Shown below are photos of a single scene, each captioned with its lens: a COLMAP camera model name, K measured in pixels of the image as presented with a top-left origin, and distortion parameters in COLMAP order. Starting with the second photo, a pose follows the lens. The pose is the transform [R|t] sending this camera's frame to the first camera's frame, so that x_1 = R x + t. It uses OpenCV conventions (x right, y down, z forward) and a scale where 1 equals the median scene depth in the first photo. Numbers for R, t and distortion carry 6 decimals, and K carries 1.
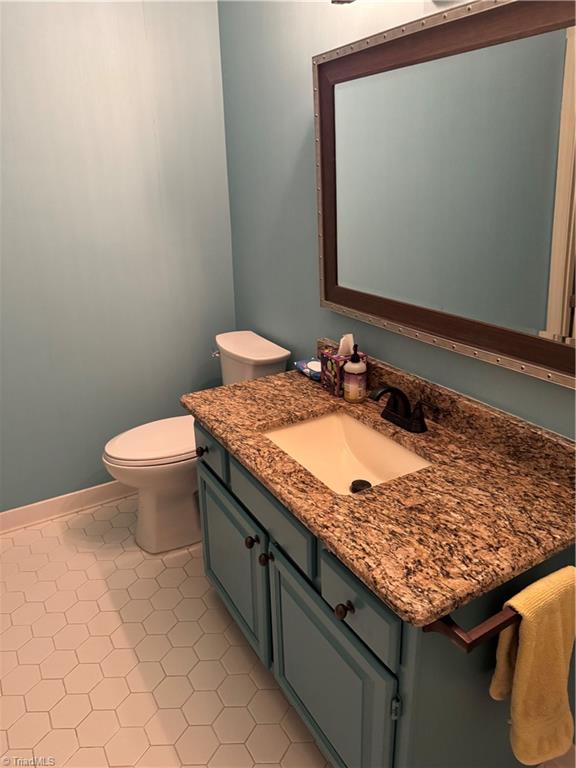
lens RADIAL K [[543.6, 0, 289.0], [0, 543.6, 382.8], [0, 0, 1]] dist [-0.007188, -0.006560]
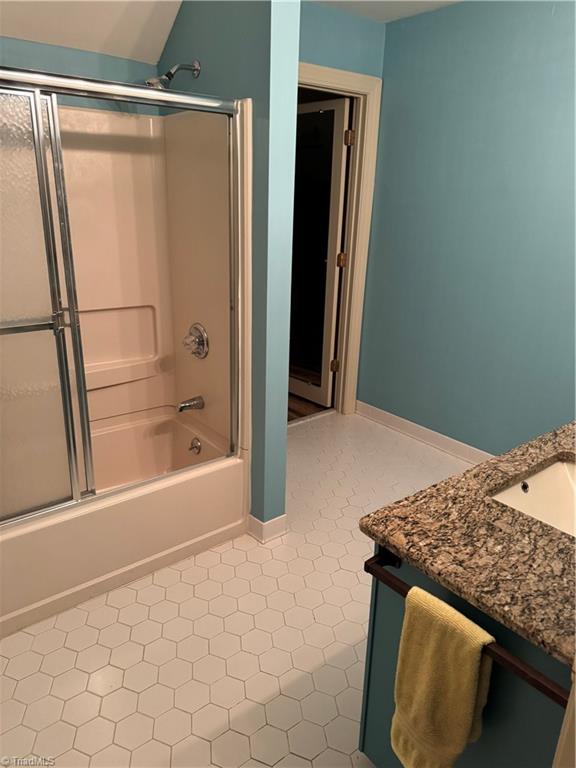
lens RADIAL K [[543.6, 0, 286.2], [0, 543.6, 383.6], [0, 0, 1]] dist [-0.007188, -0.006560]
pose [[0.127695, 0.339969, -0.931727, 1.165218], [-0.360783, 0.890982, 0.275656, -0.190889], [0.923867, 0.300951, 0.236429, 0.276541]]
